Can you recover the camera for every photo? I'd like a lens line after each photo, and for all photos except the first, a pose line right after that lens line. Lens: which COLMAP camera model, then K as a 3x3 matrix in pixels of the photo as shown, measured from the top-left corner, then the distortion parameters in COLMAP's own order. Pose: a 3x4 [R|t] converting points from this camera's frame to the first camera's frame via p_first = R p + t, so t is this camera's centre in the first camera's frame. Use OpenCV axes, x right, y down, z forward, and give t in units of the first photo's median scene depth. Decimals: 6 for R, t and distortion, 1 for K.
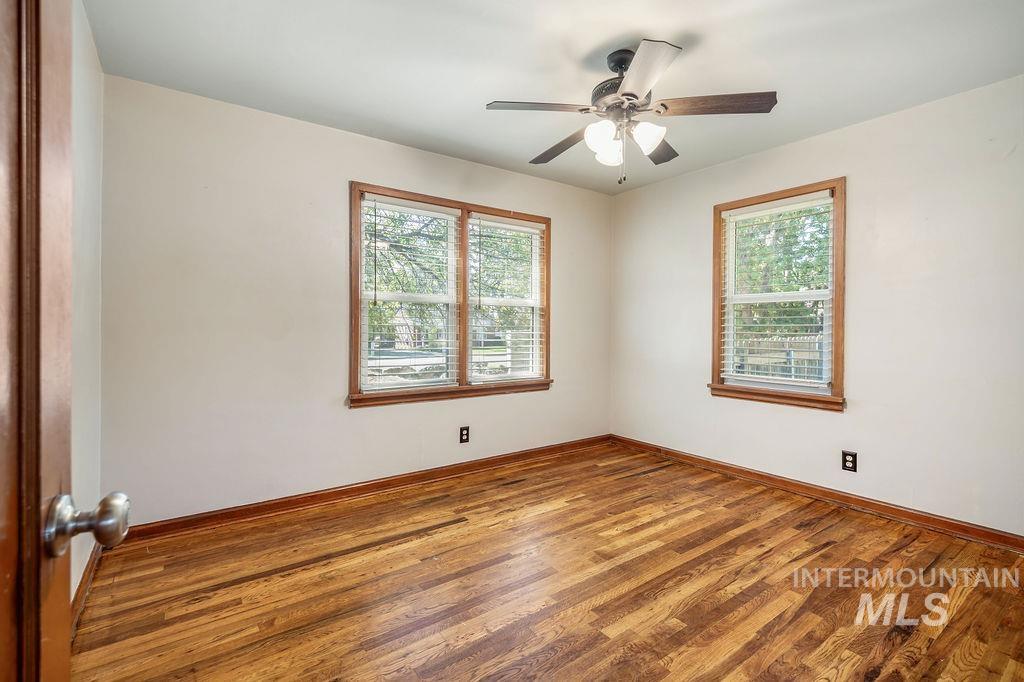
lens RADIAL K [[468.3, 0, 509.2], [0, 468.3, 330.7], [0, 0, 1]] dist [0.000454, -0.000843]
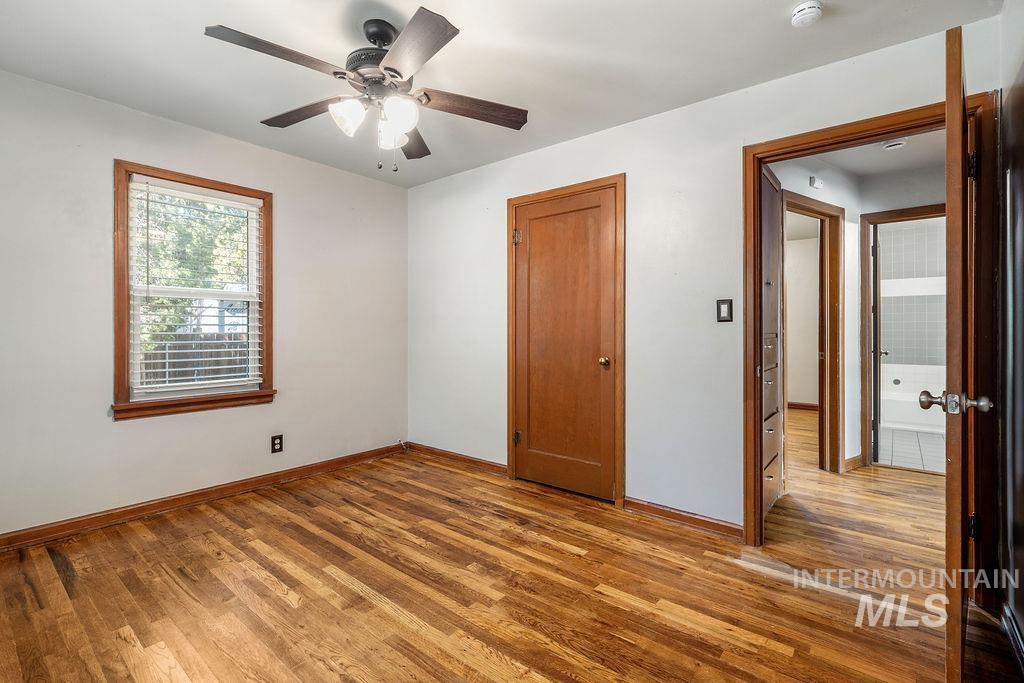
lens RADIAL K [[468.3, 0, 509.2], [0, 468.3, 331.2], [0, 0, 1]] dist [0.000454, -0.000843]
pose [[-0.255268, -0.009930, 0.966819, -0.589355], [0.003388, 0.999932, 0.011164, -0.008345], [-0.966864, 0.006126, -0.255217, 0.835752]]
